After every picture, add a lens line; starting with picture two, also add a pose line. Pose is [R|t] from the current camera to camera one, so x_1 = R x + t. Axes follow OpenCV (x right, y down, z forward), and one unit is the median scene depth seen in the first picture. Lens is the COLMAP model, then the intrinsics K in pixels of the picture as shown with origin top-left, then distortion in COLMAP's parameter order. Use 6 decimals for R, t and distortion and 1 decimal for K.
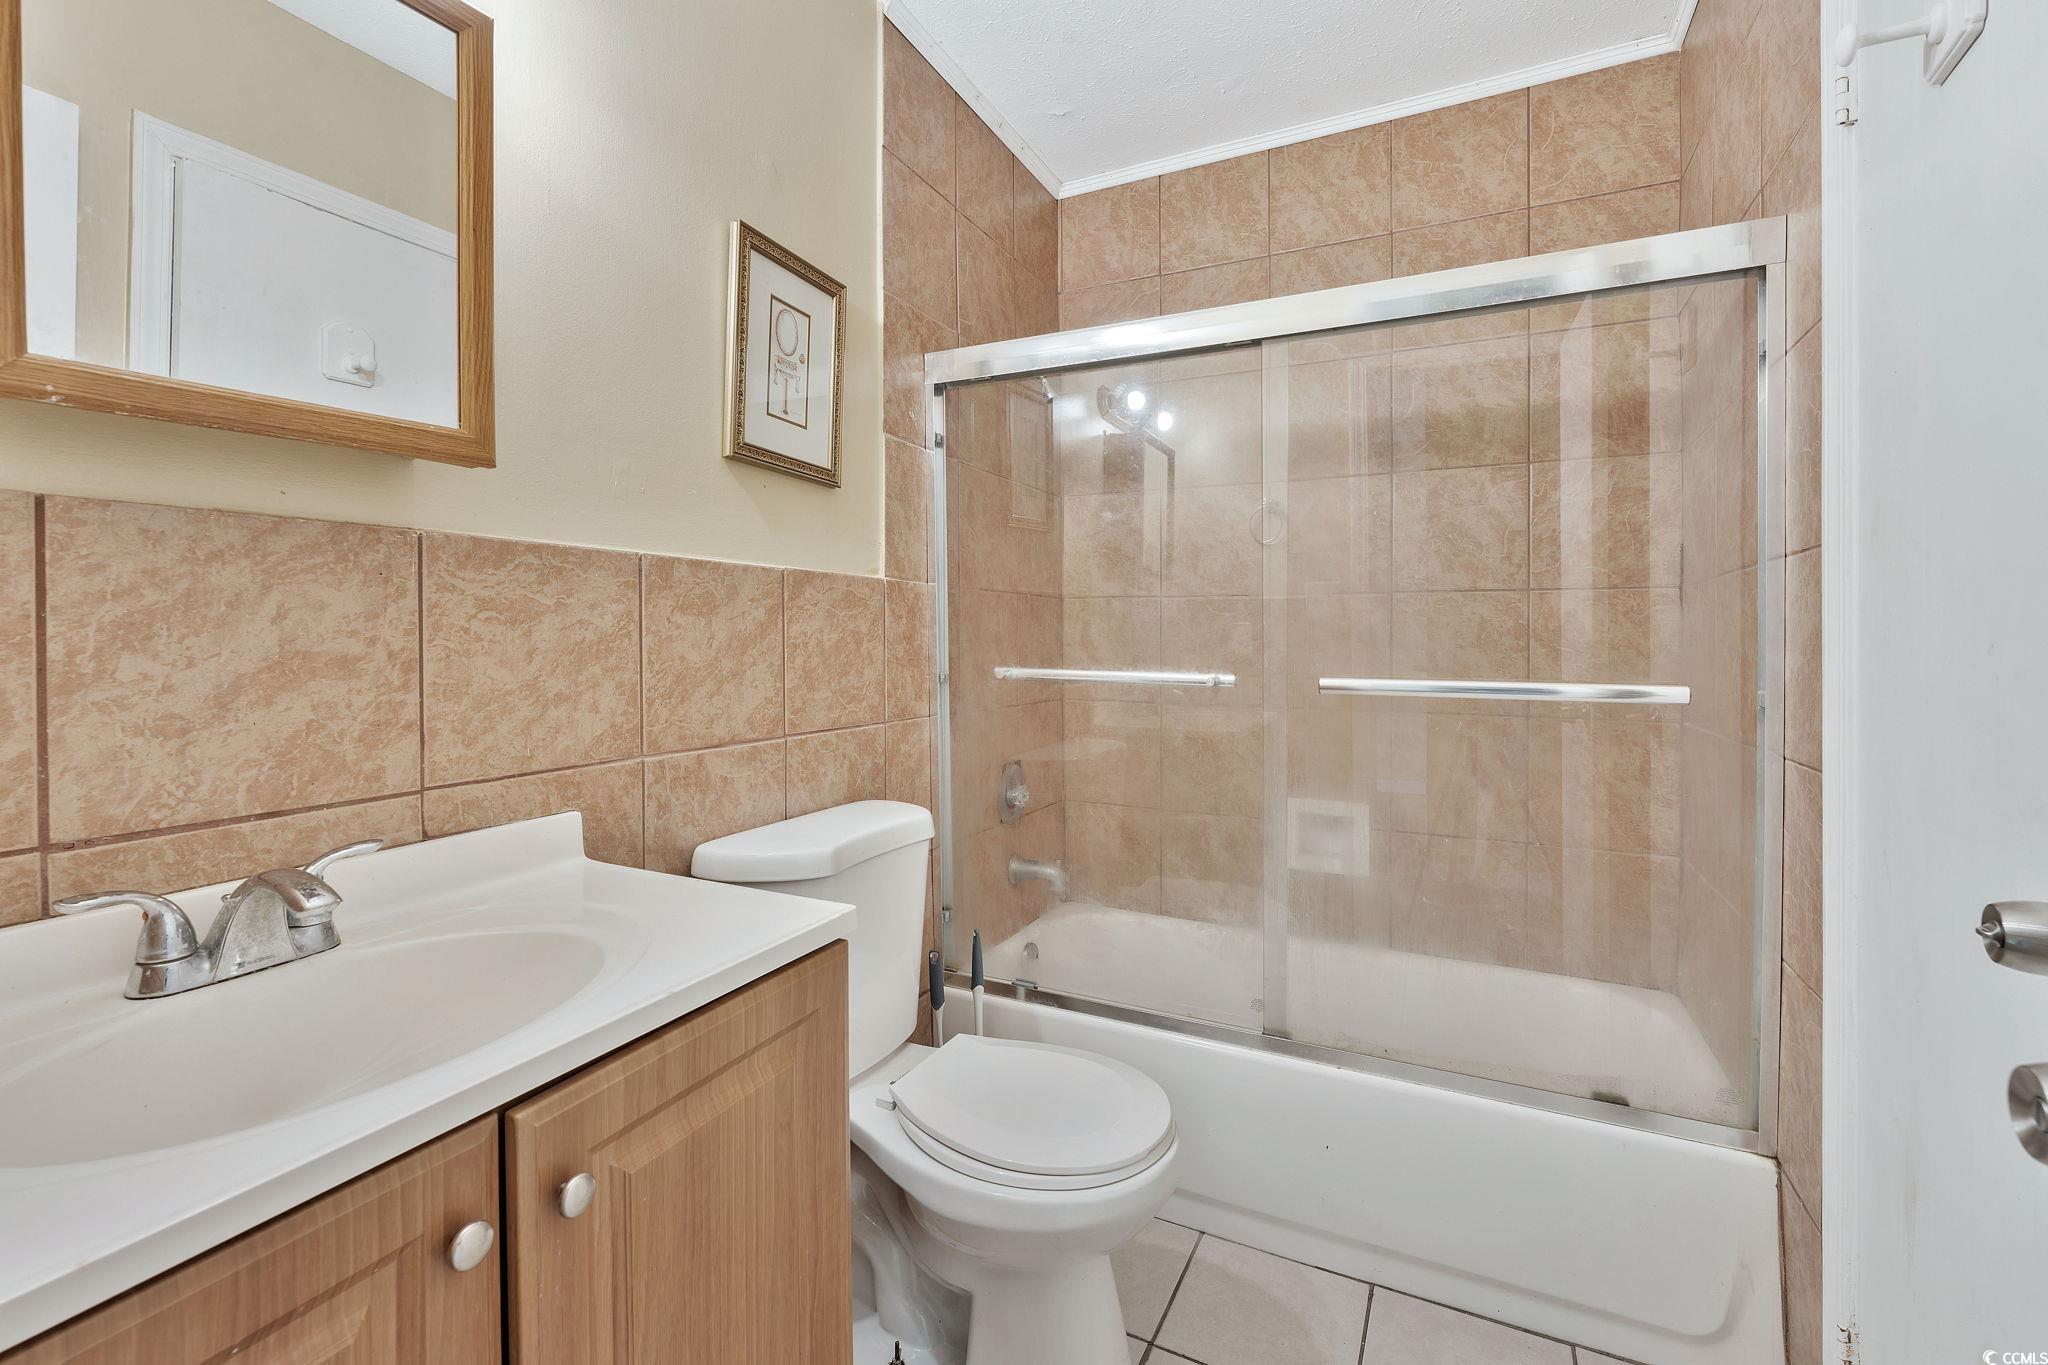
lens RADIAL K [[880.5, 0, 1026.3], [0, 880.5, 631.7], [0, 0, 1]] dist [-0.005898, -0.000821]
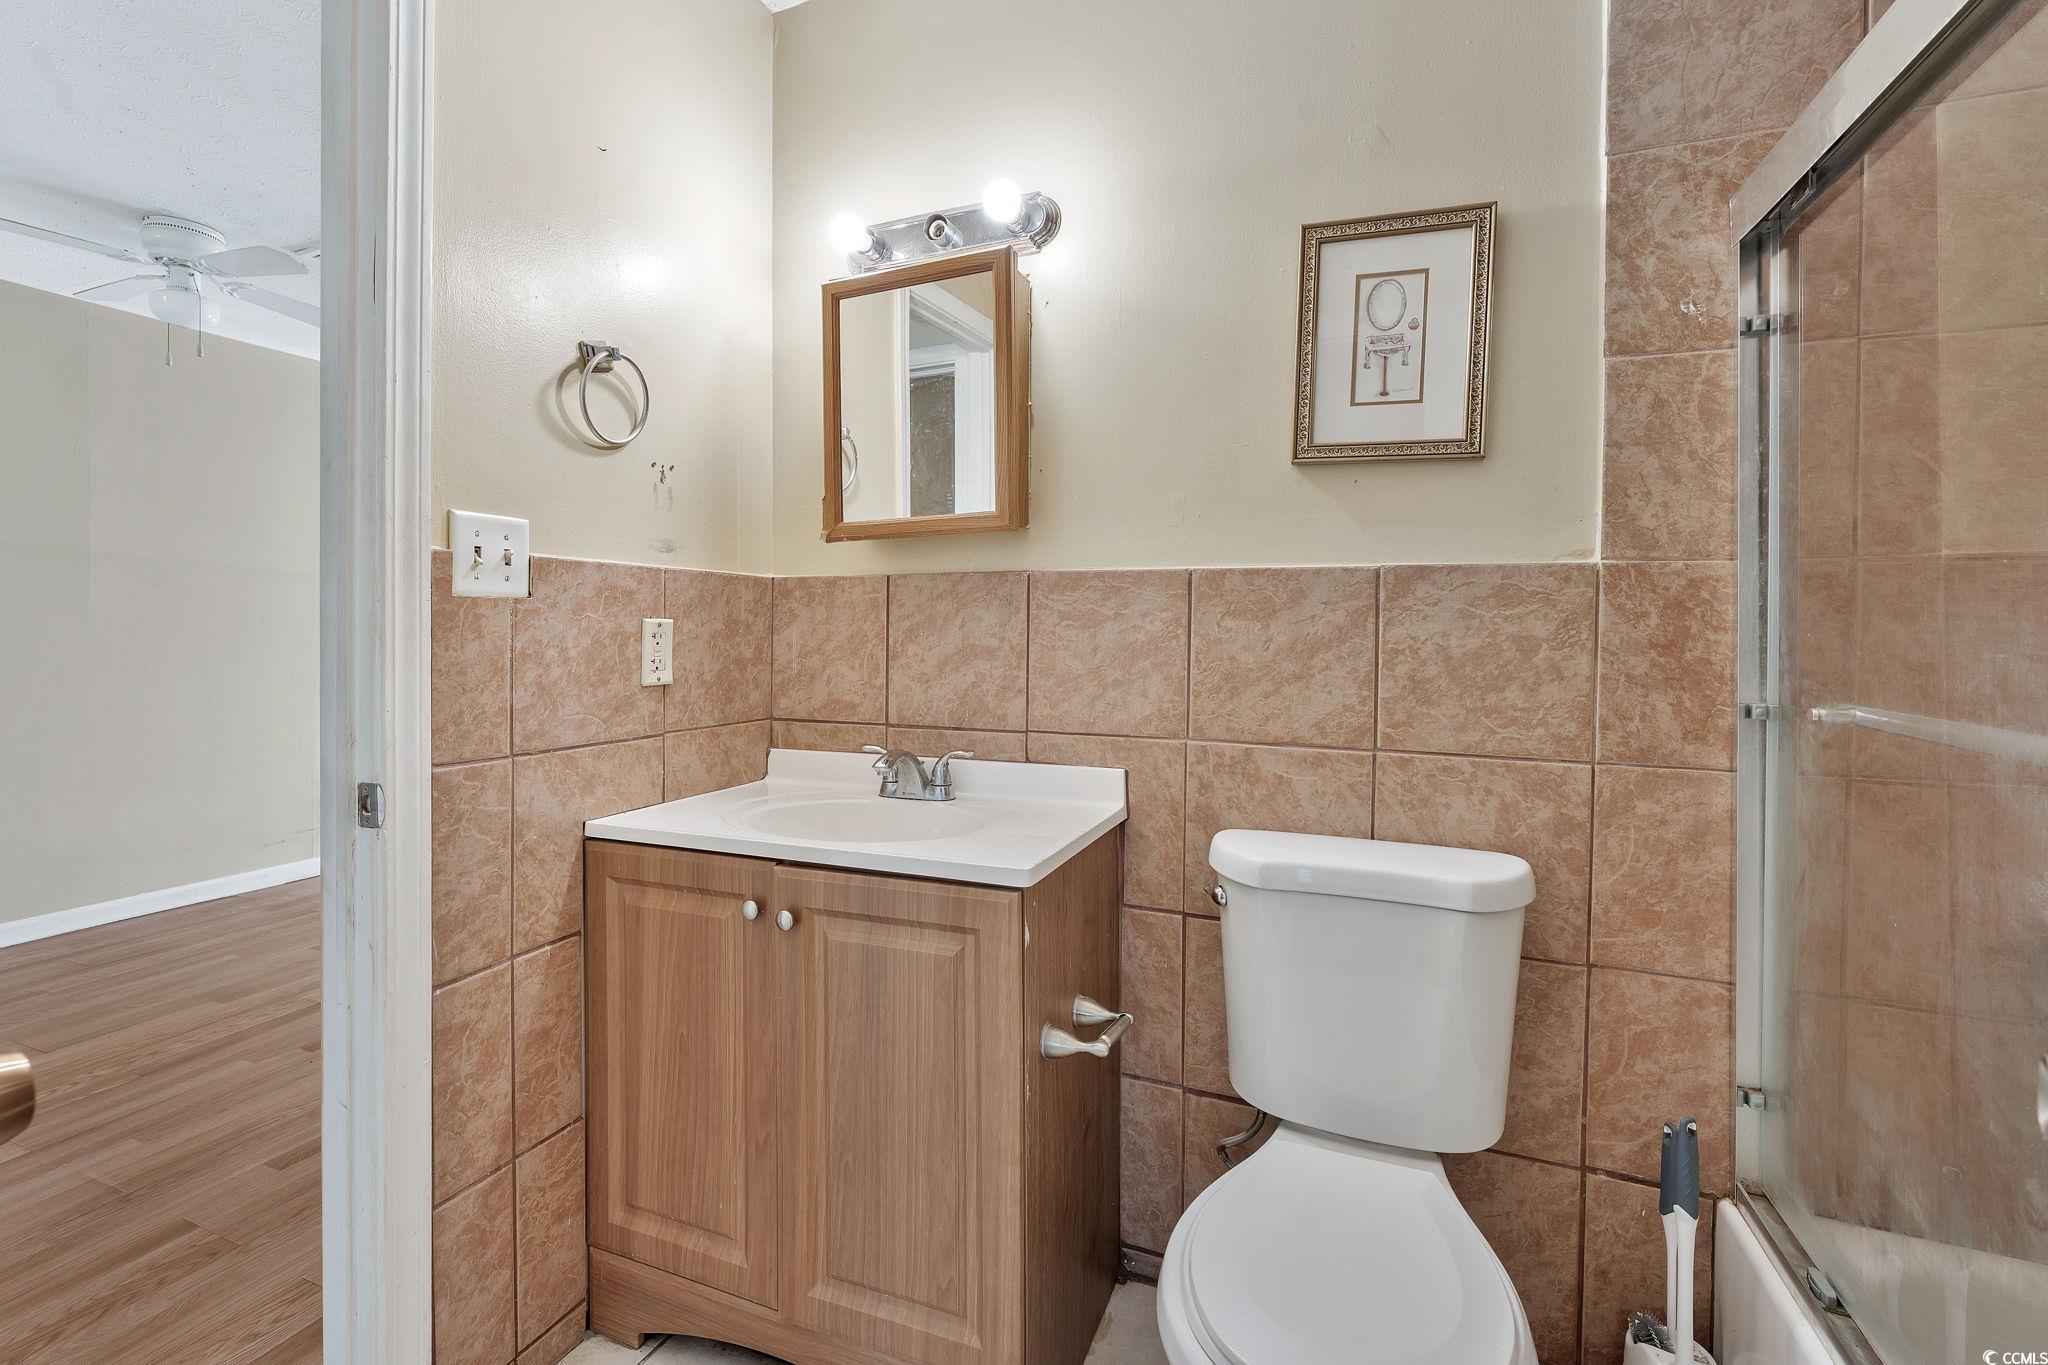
lens RADIAL K [[880.5, 0, 1020.7], [0, 880.5, 637.5], [0, 0, 1]] dist [-0.005898, -0.000821]
pose [[0.072401, 0.005832, -0.997359, 0.656289], [-0.004324, 0.999975, 0.005533, -0.001647], [0.997366, 0.003912, 0.072424, 0.608534]]
